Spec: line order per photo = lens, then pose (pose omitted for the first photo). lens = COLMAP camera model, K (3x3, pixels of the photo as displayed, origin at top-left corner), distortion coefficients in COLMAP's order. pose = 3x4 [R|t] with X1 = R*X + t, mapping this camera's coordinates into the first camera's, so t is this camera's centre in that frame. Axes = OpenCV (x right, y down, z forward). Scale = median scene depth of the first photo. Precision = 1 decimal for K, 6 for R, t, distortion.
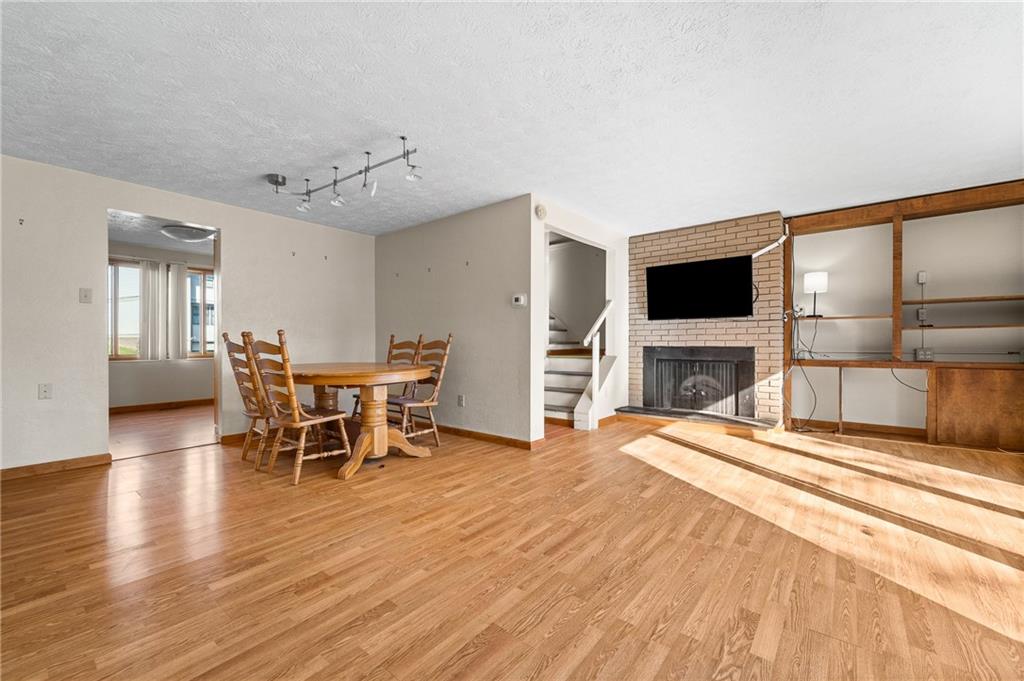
lens RADIAL K [[413.2, 0, 507.9], [0, 413.2, 339.0], [0, 0, 1]] dist [-0.000161, -0.000603]
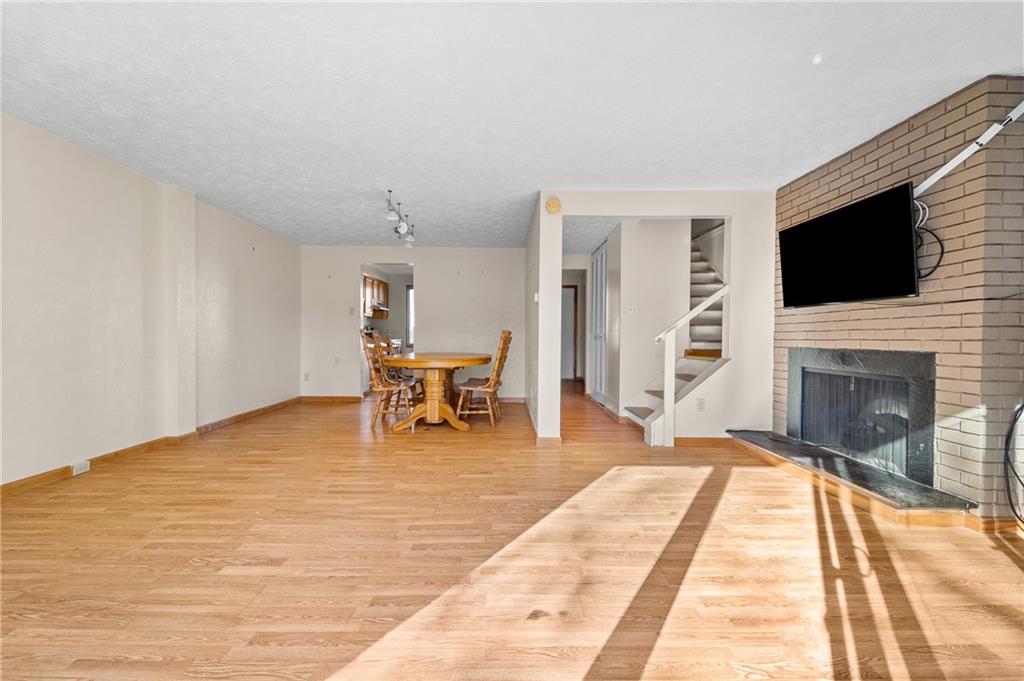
lens RADIAL K [[413.2, 0, 507.9], [0, 413.2, 339.0], [0, 0, 1]] dist [-0.000161, -0.000603]
pose [[0.645210, 0.012179, -0.763908, 0.823622], [-0.005045, 0.999919, 0.011680, -0.002653], [0.763989, -0.003682, 0.645219, 0.310976]]
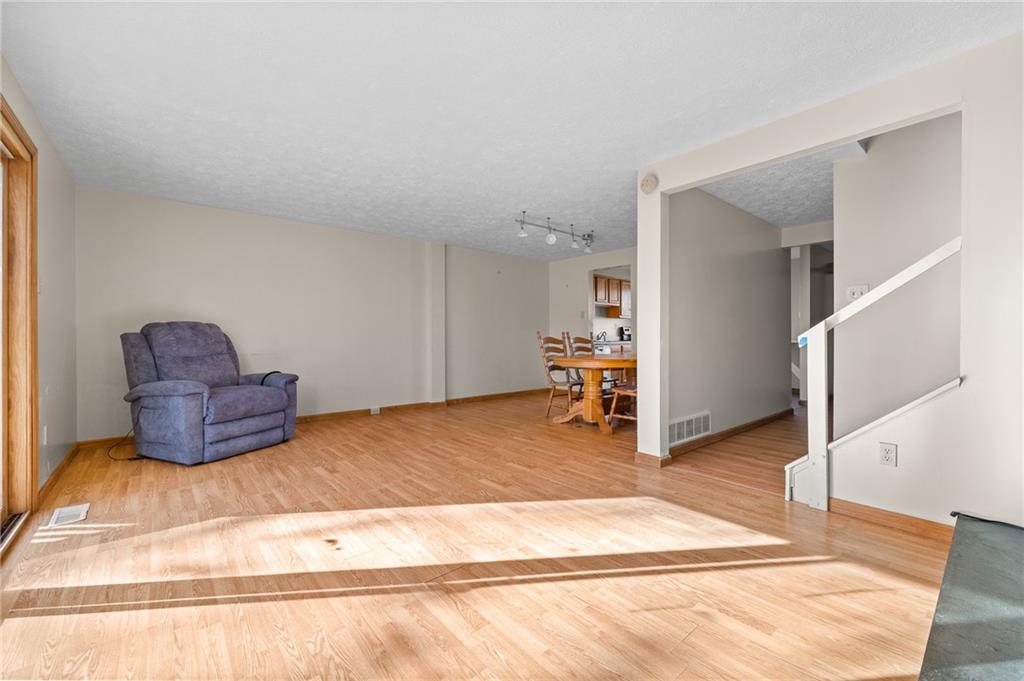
lens RADIAL K [[413.2, 0, 507.9], [0, 413.2, 339.0], [0, 0, 1]] dist [-0.000161, -0.000603]
pose [[-0.177354, 0.007954, -0.984115, 1.034538], [0.005071, 0.999961, 0.007168, -0.000531], [0.984134, -0.003719, -0.177387, 0.938319]]
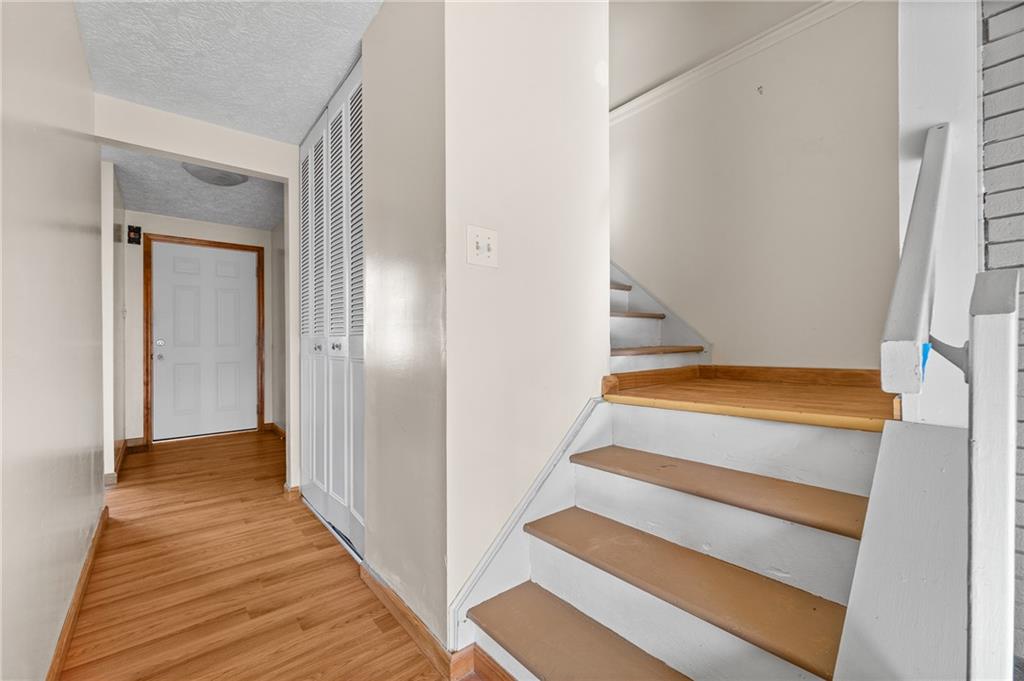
lens RADIAL K [[413.2, 0, 507.9], [0, 413.2, 339.0], [0, 0, 1]] dist [-0.000161, -0.000603]
pose [[0.984604, -0.010114, -0.174505, 0.130261], [0.008280, 0.999903, -0.011236, 0.004264], [0.174602, 0.009618, 0.984592, 1.139780]]
